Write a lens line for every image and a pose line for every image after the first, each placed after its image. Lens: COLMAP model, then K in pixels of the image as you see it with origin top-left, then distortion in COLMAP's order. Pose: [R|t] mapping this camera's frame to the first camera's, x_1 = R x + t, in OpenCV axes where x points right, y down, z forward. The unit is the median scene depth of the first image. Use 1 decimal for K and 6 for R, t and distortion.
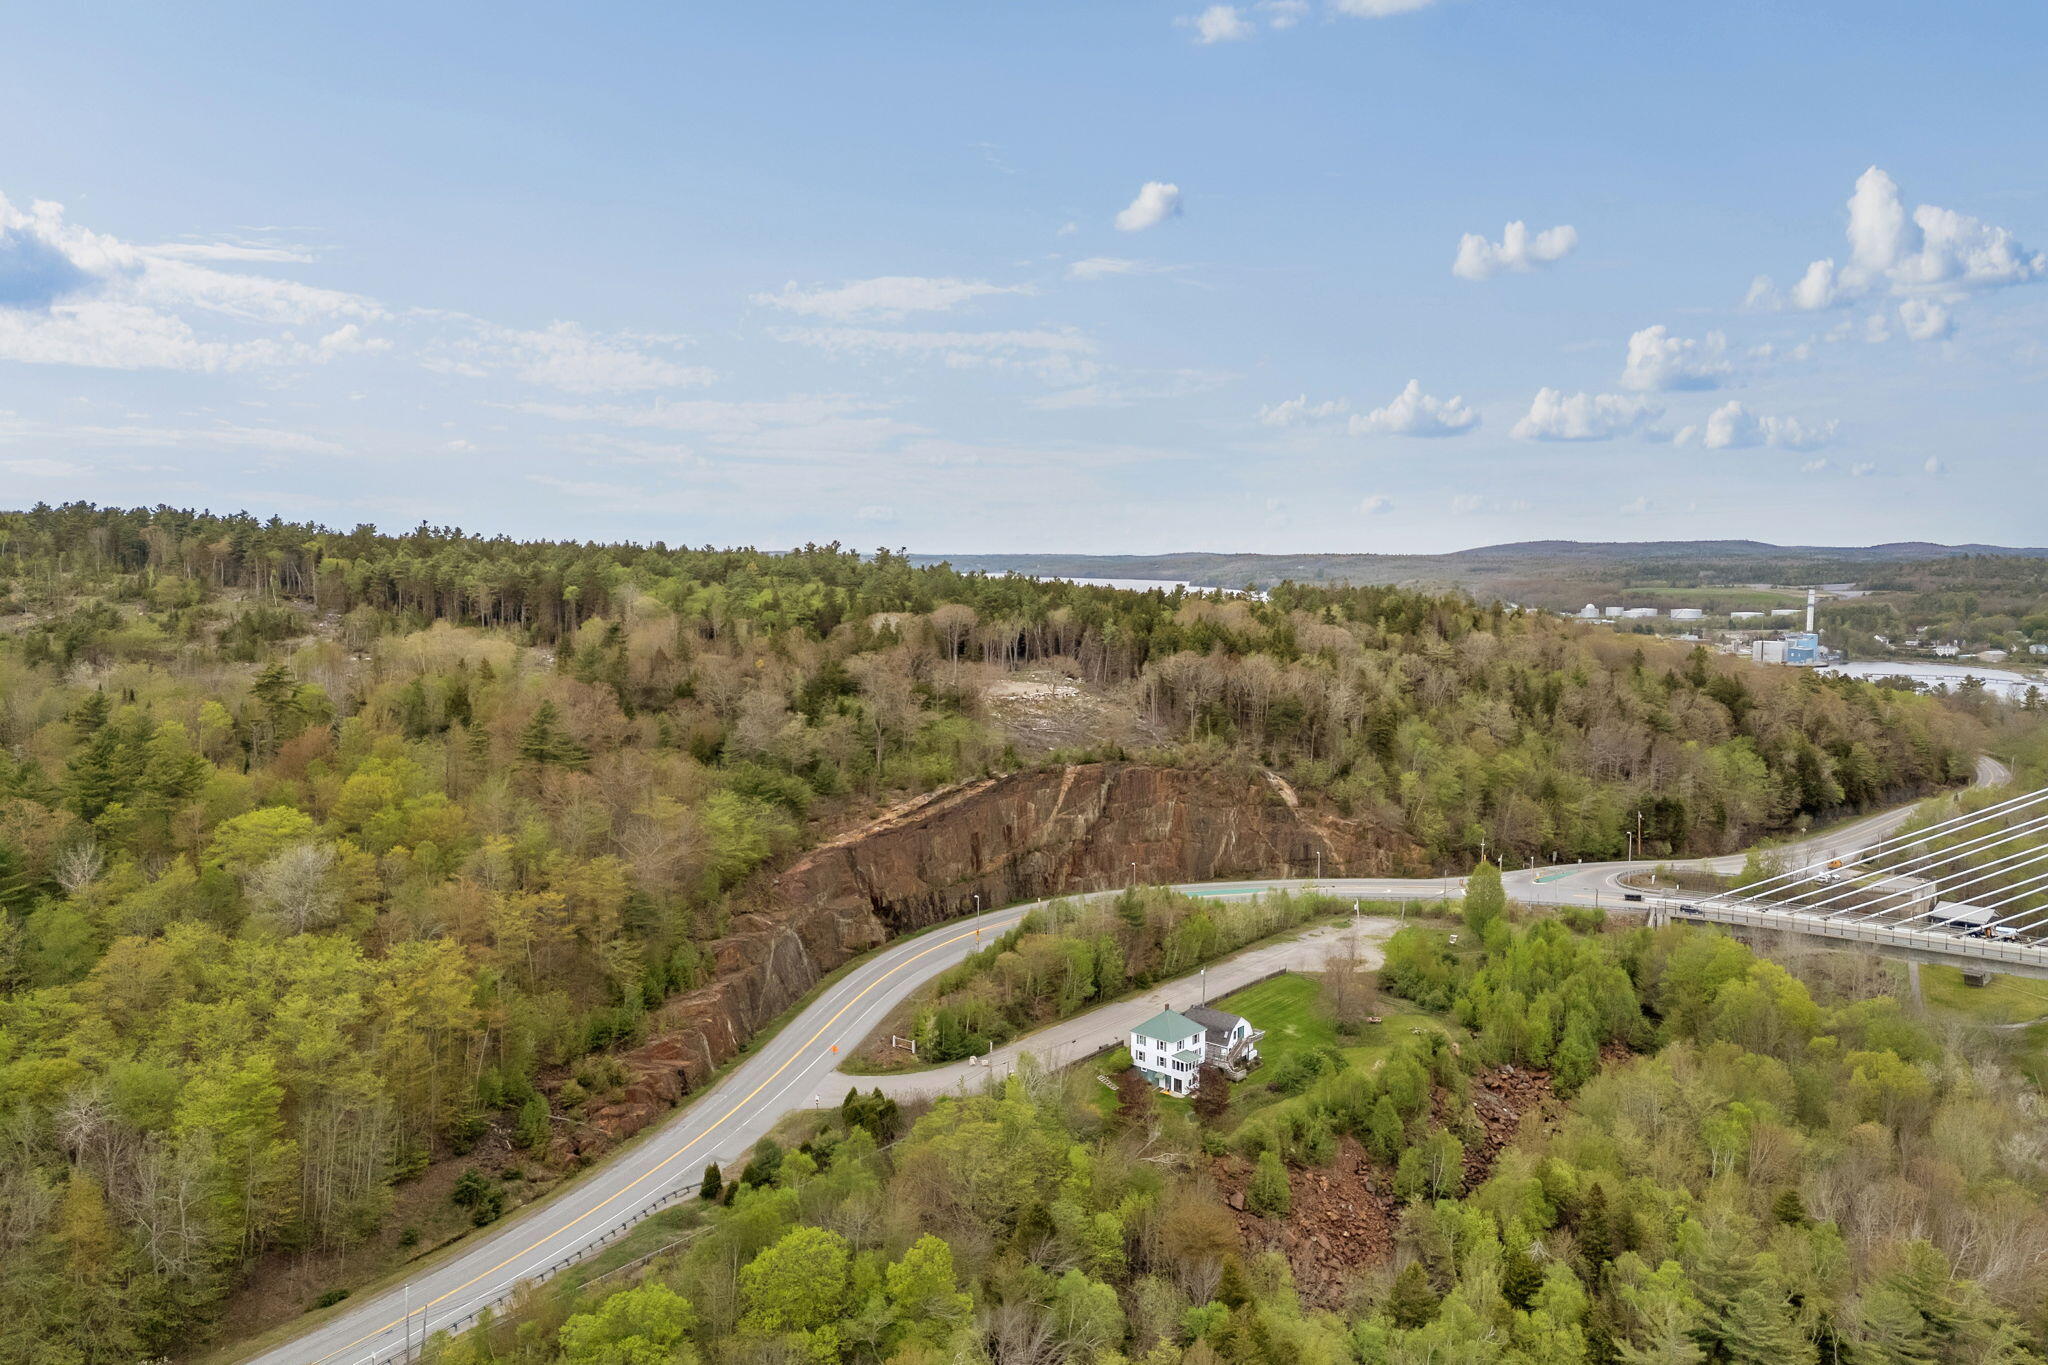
lens RADIAL K [[1497.4, 0, 1024.0], [0, 1497.4, 682.5], [0, 0, 1]] dist [0.047722, -0.035714]
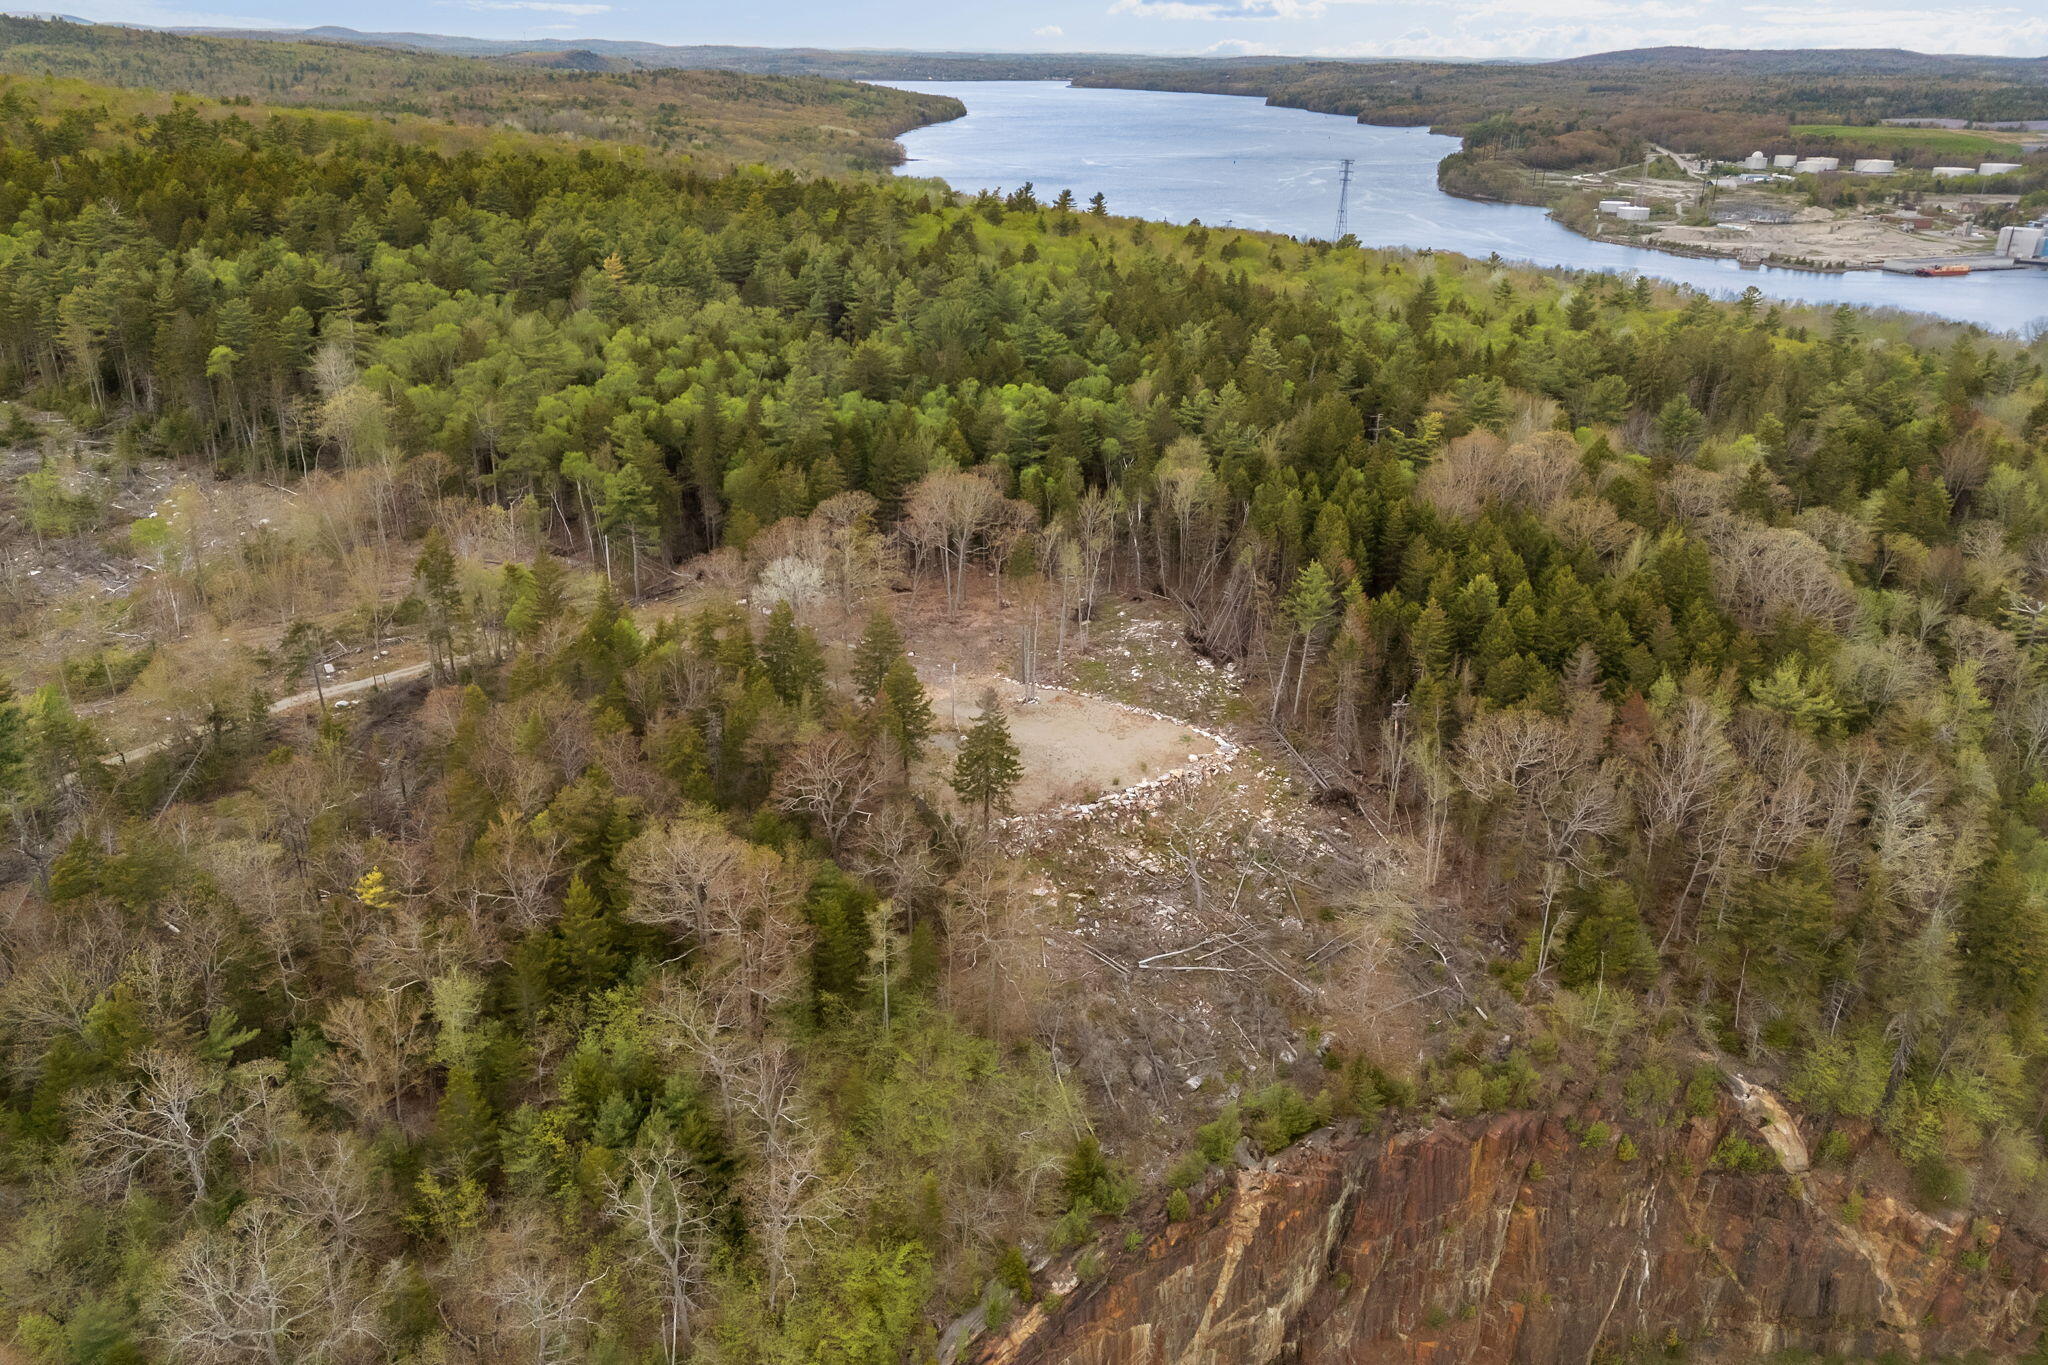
lens RADIAL K [[1497.4, 0, 1024.0], [0, 1497.4, 682.5], [0, 0, 1]] dist [0.047722, -0.035714]
pose [[0.999449, 0.021751, -0.025058, -0.011473], [-0.013030, 0.951792, 0.306469, -0.112707], [0.030516, -0.305973, 0.951551, 0.462969]]
